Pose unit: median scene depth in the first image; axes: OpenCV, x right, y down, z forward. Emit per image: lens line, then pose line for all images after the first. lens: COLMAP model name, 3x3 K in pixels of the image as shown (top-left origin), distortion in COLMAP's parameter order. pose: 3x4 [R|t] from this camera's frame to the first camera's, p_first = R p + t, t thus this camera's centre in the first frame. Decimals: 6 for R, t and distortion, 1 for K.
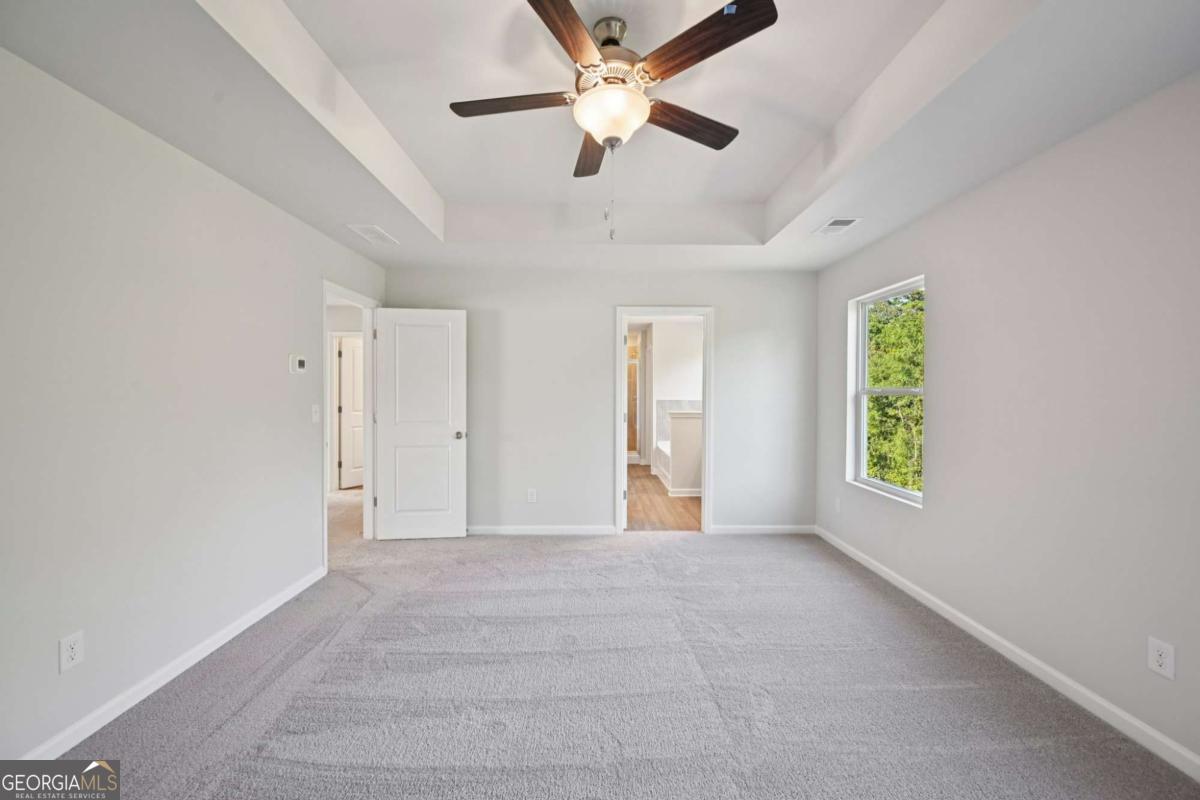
lens RADIAL K [[471.4, 0, 607.2], [0, 471.4, 401.8], [0, 0, 1]] dist [-0.000997, -0.000513]
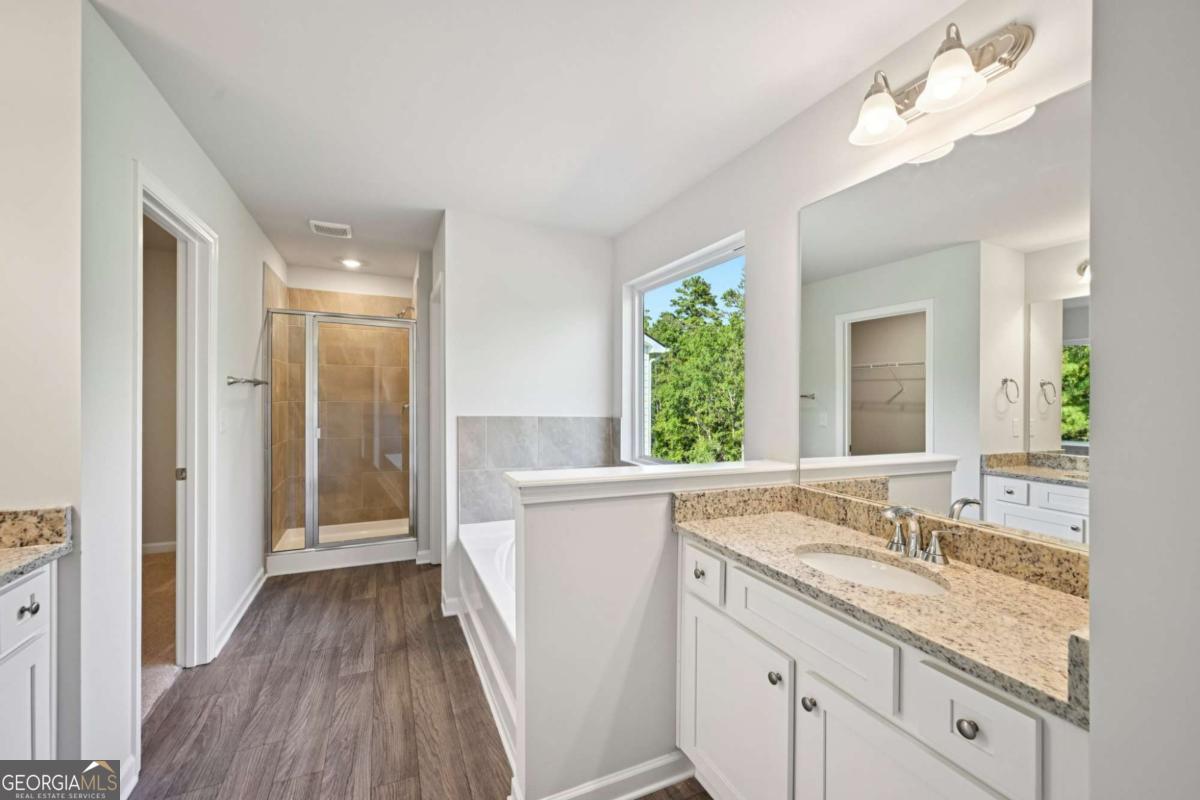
lens RADIAL K [[471.4, 0, 598.0], [0, 471.4, 405.6], [0, 0, 1]] dist [-0.000997, -0.000513]
pose [[0.917490, 0.004886, 0.397729, 0.119144], [-0.003927, 0.999987, -0.003225, -0.024892], [-0.397740, 0.001397, 0.917497, 1.254302]]
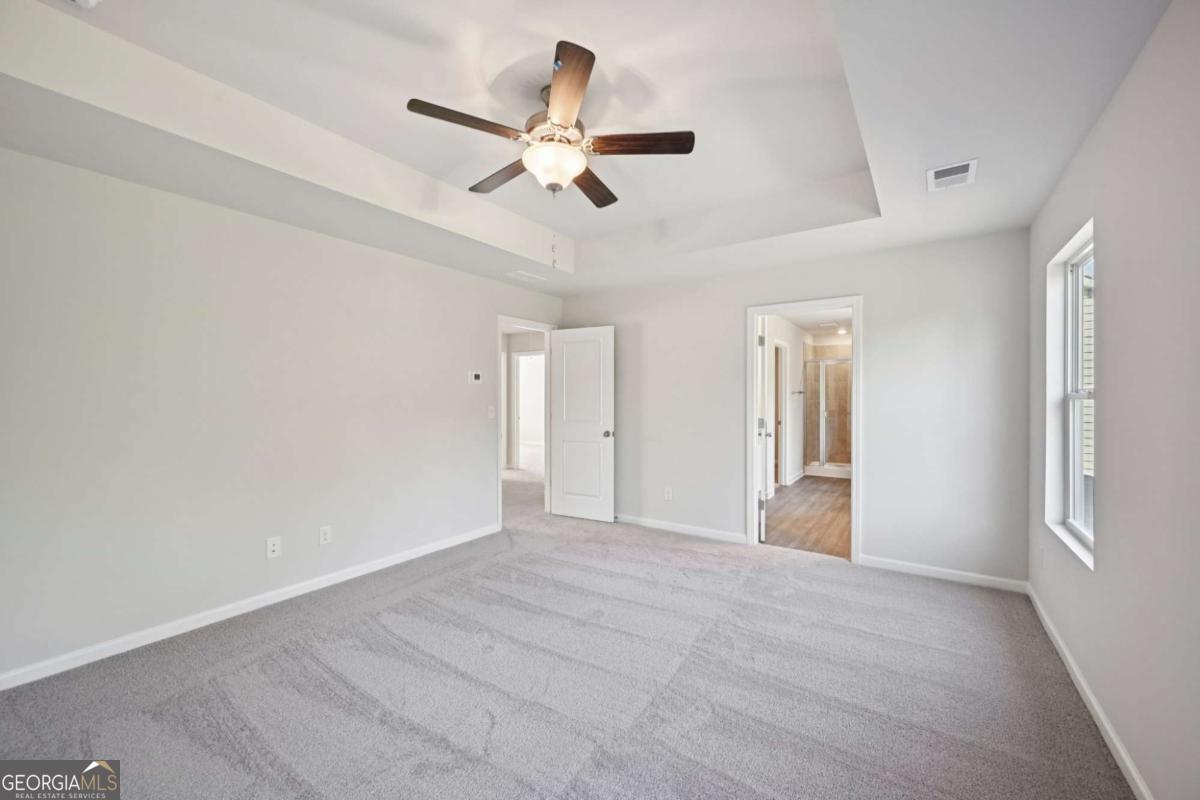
lens RADIAL K [[471.4, 0, 601.5], [0, 471.4, 402.0], [0, 0, 1]] dist [-0.000997, -0.000513]
pose [[0.814935, 0.004526, -0.579535, 0.385818], [-0.010703, 0.999916, -0.007242, 0.001209], [0.579454, 0.012105, 0.814915, 0.048477]]
